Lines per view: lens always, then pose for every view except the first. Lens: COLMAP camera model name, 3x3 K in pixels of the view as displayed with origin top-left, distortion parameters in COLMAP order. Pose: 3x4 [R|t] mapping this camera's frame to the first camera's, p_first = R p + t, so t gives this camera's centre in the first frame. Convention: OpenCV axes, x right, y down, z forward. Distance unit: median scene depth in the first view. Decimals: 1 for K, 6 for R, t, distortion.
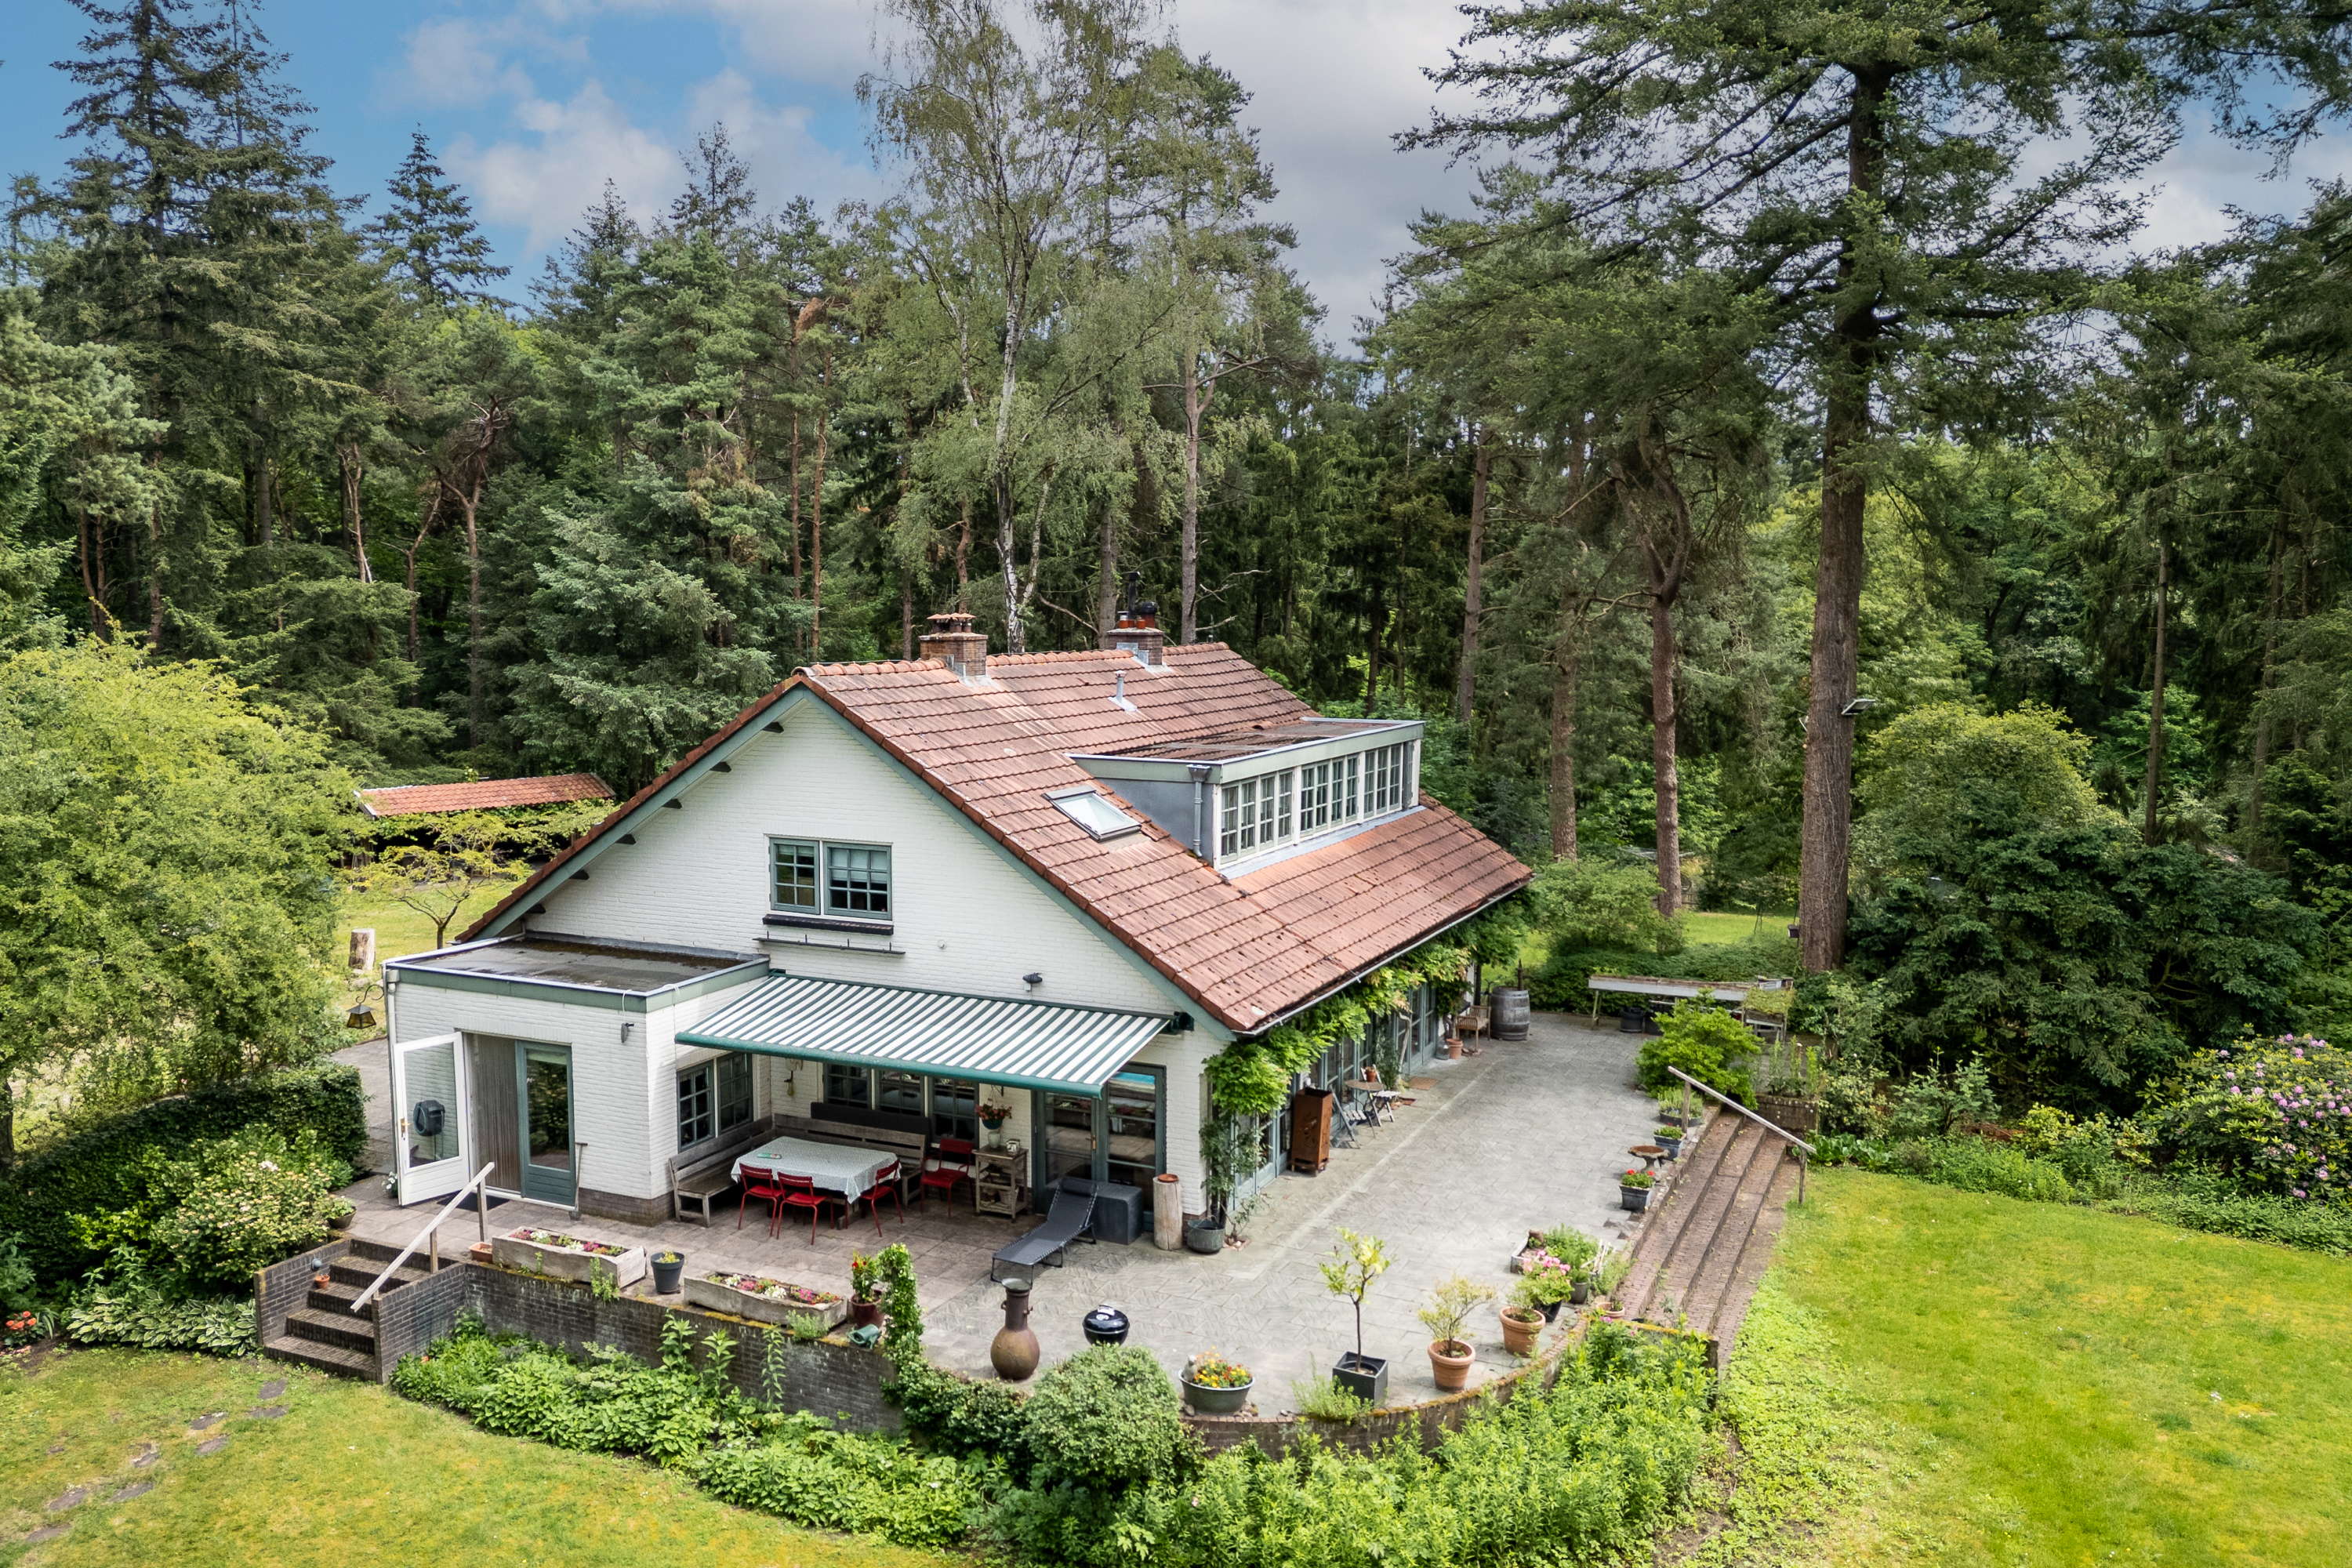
lens RADIAL K [[1796.4, 0, 1176.0], [0, 1796.4, 784.0], [0, 0, 1]] dist [0.044675, -0.000703]
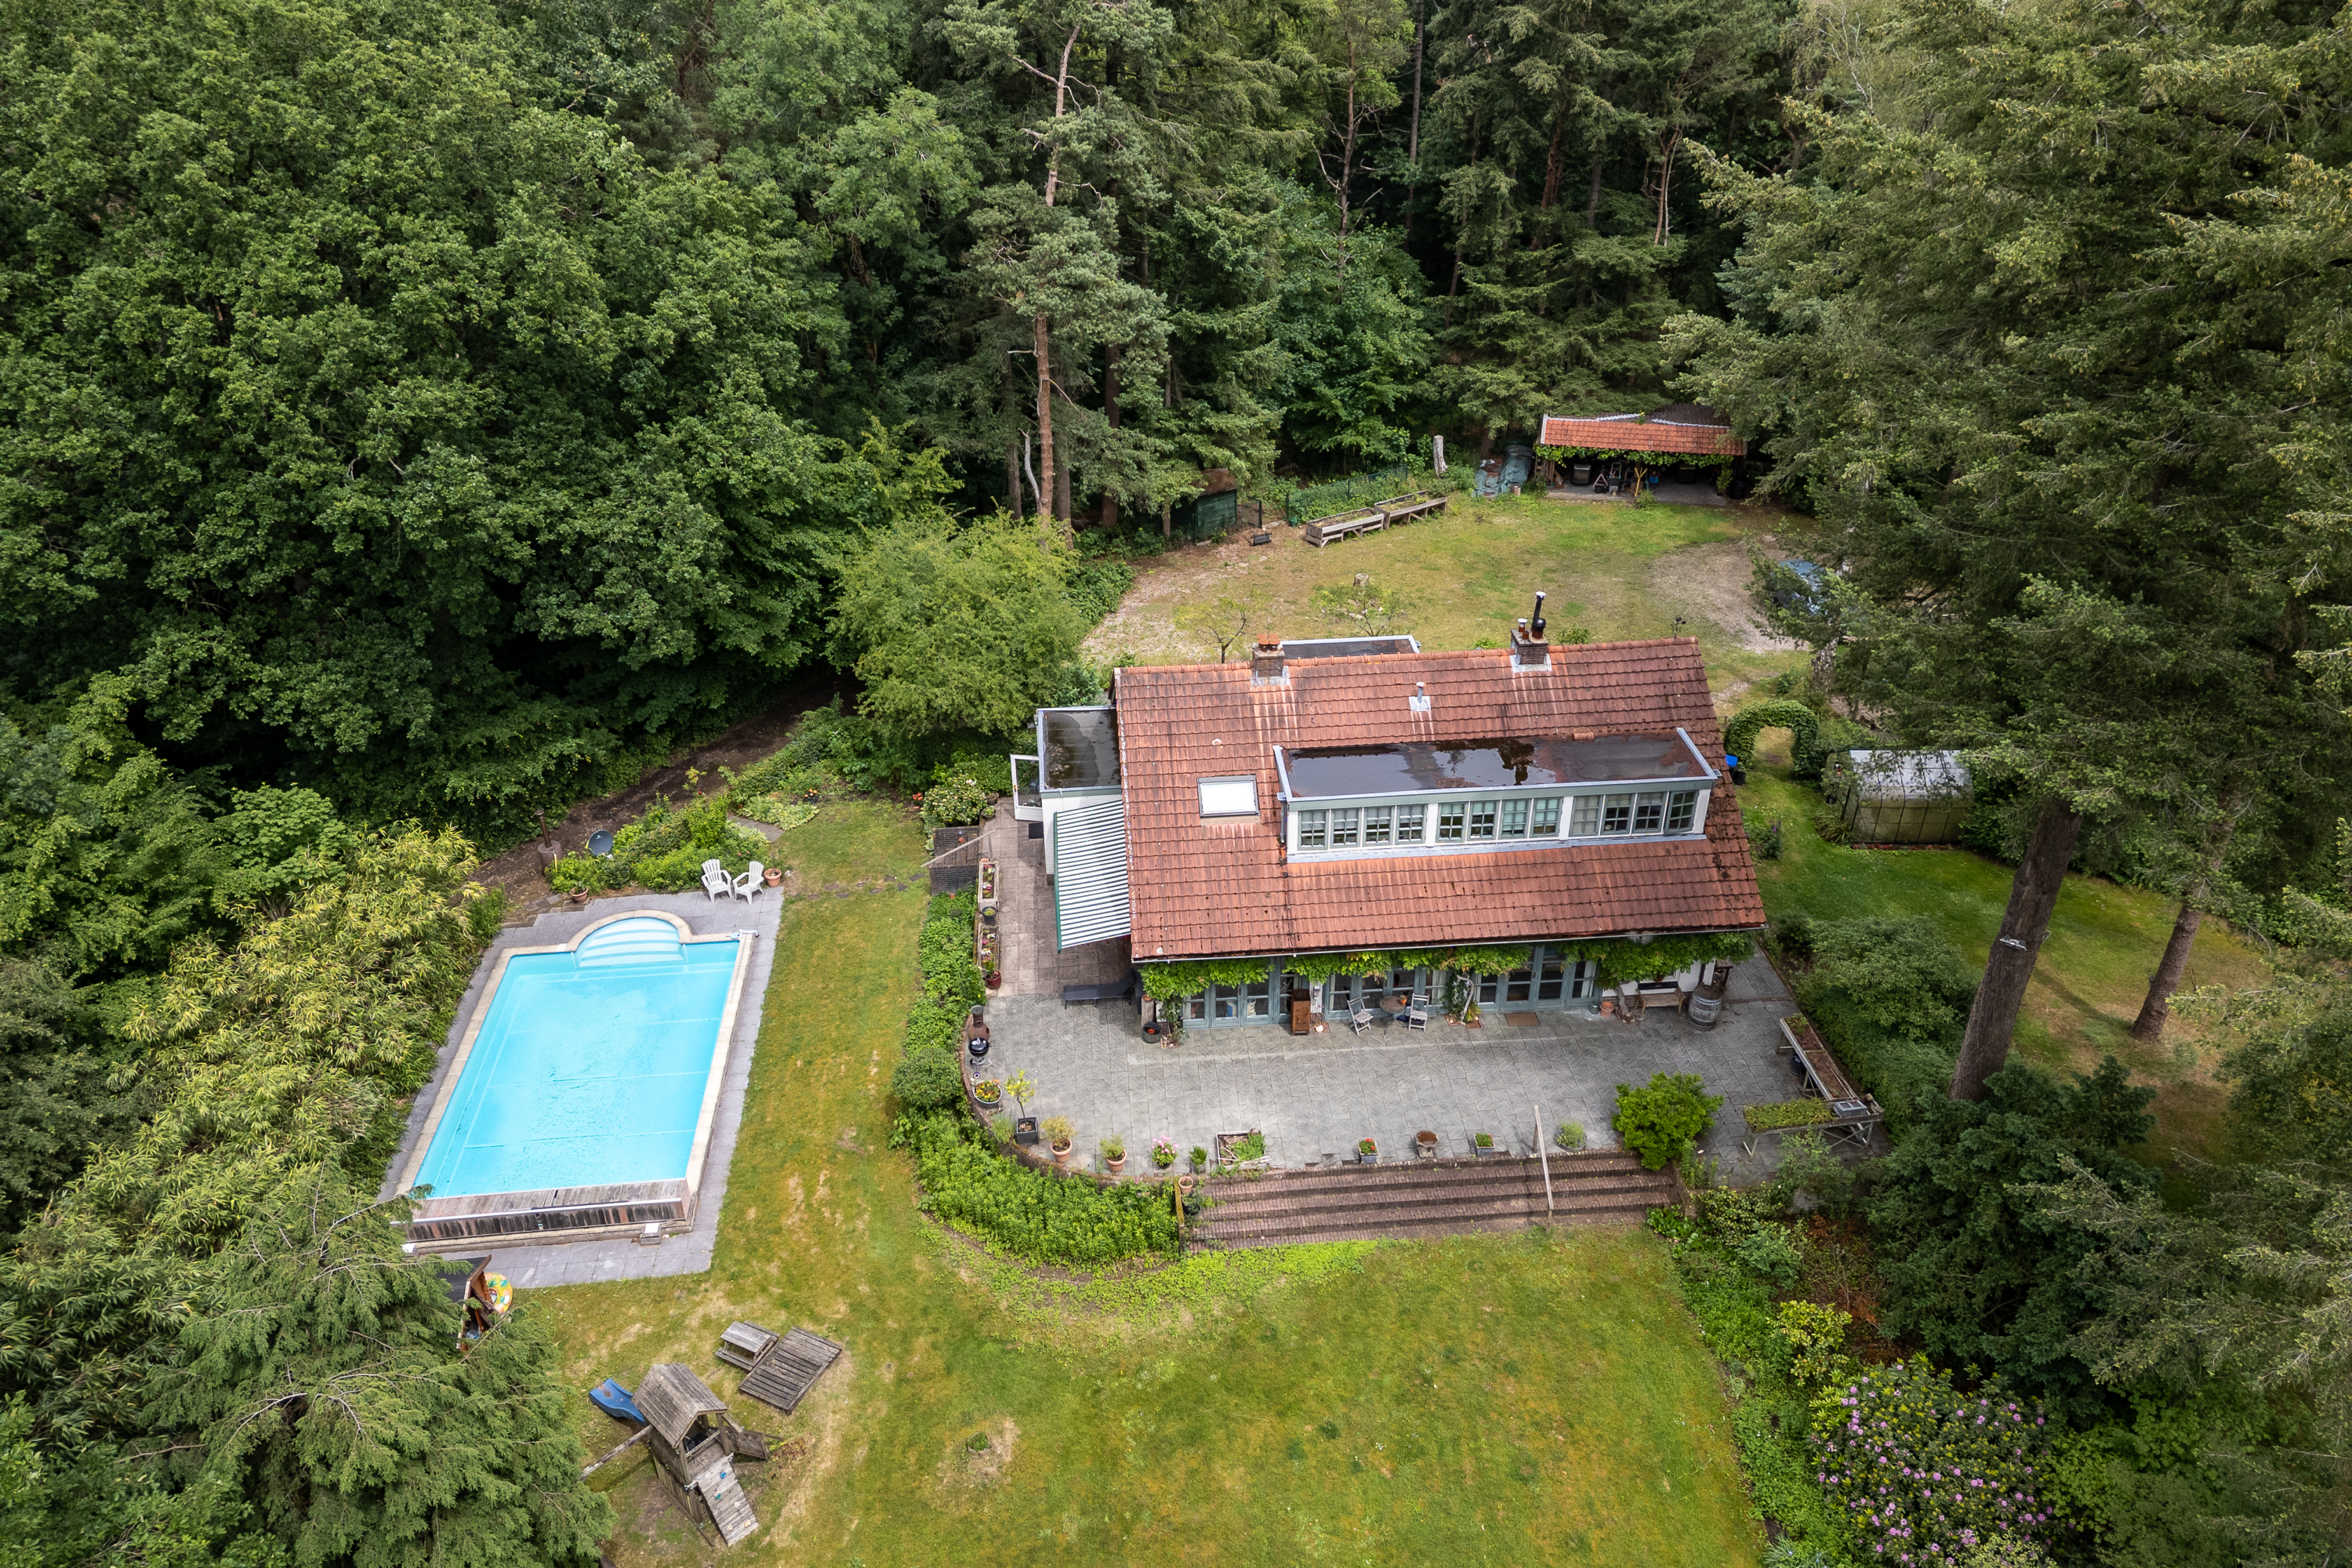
lens RADIAL K [[1631.4, 0, 1176.0], [0, 1631.4, 784.0], [0, 0, 1]] dist [0.046028, -0.046837]
pose [[0.493766, 0.452520, -0.742577, 0.907864], [-0.056202, 0.868756, 0.492041, -0.625371], [0.867777, -0.201219, 0.454395, 0.208501]]
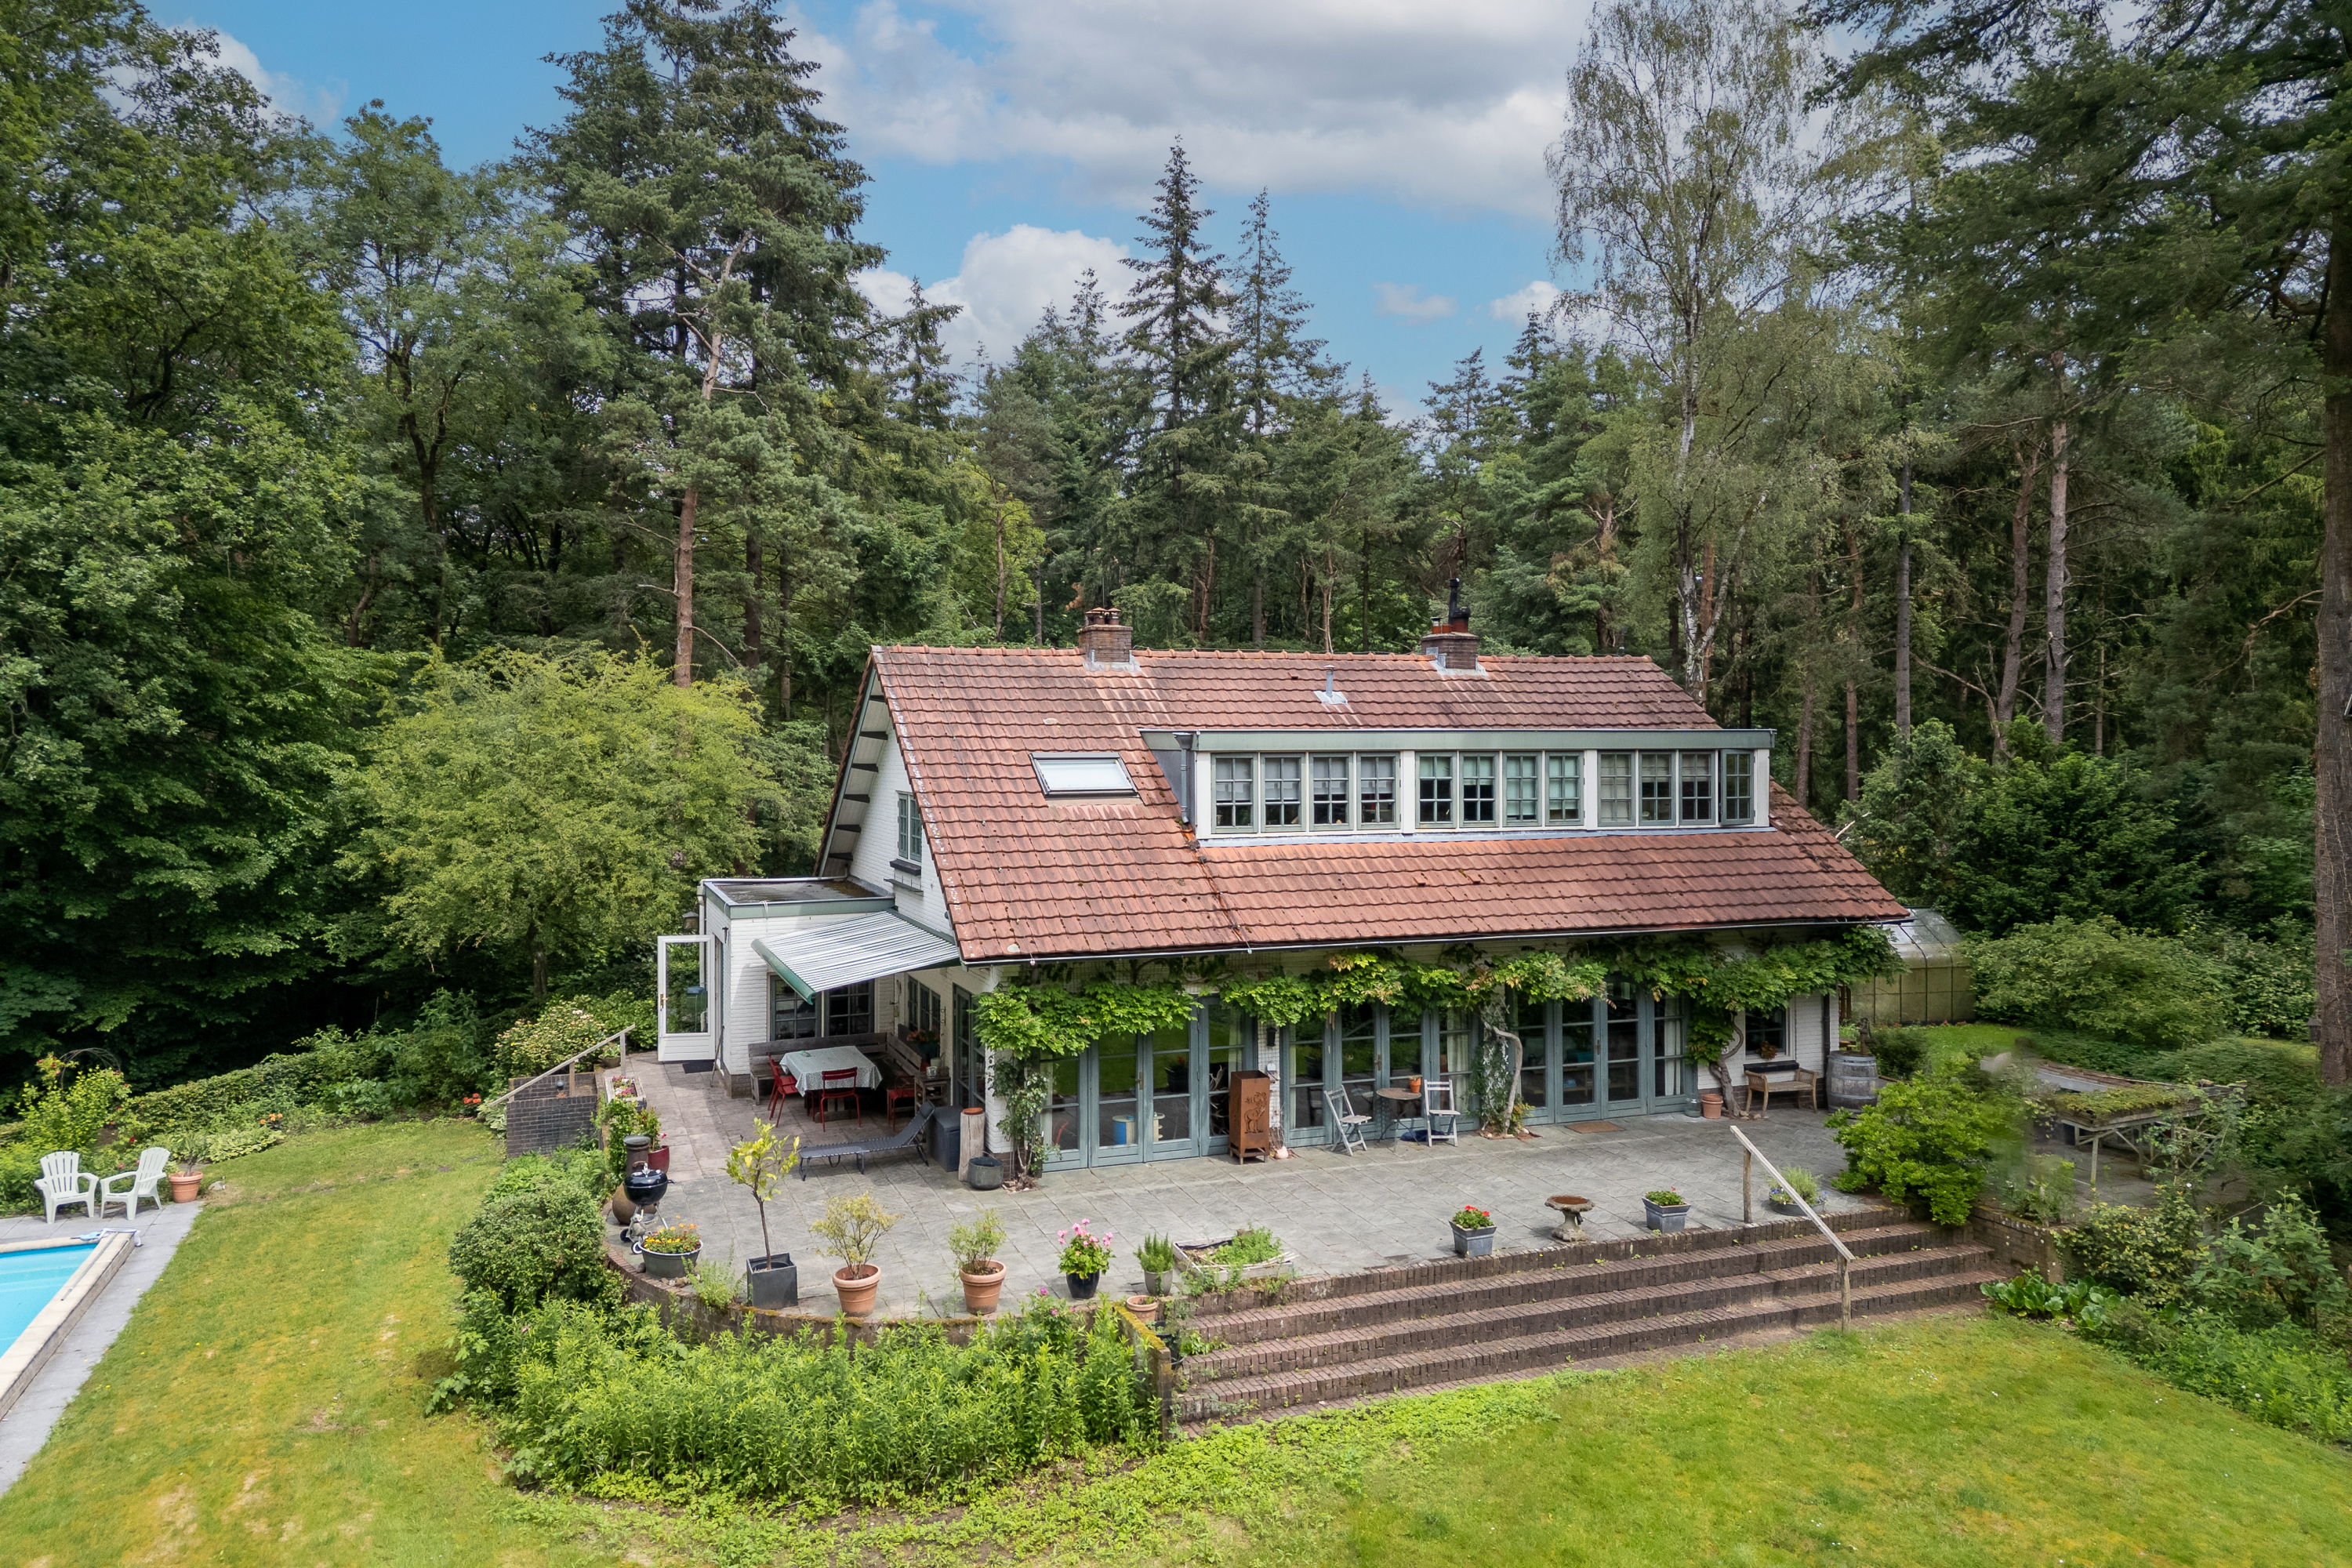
lens RADIAL K [[1631.4, 0, 1176.0], [0, 1631.4, 784.0], [0, 0, 1]] dist [0.046028, -0.046837]
pose [[0.721319, 0.008417, -0.692552, 0.553627], [-0.056701, 0.997287, -0.046937, 0.052968], [0.690279, 0.073125, 0.719839, 0.292132]]
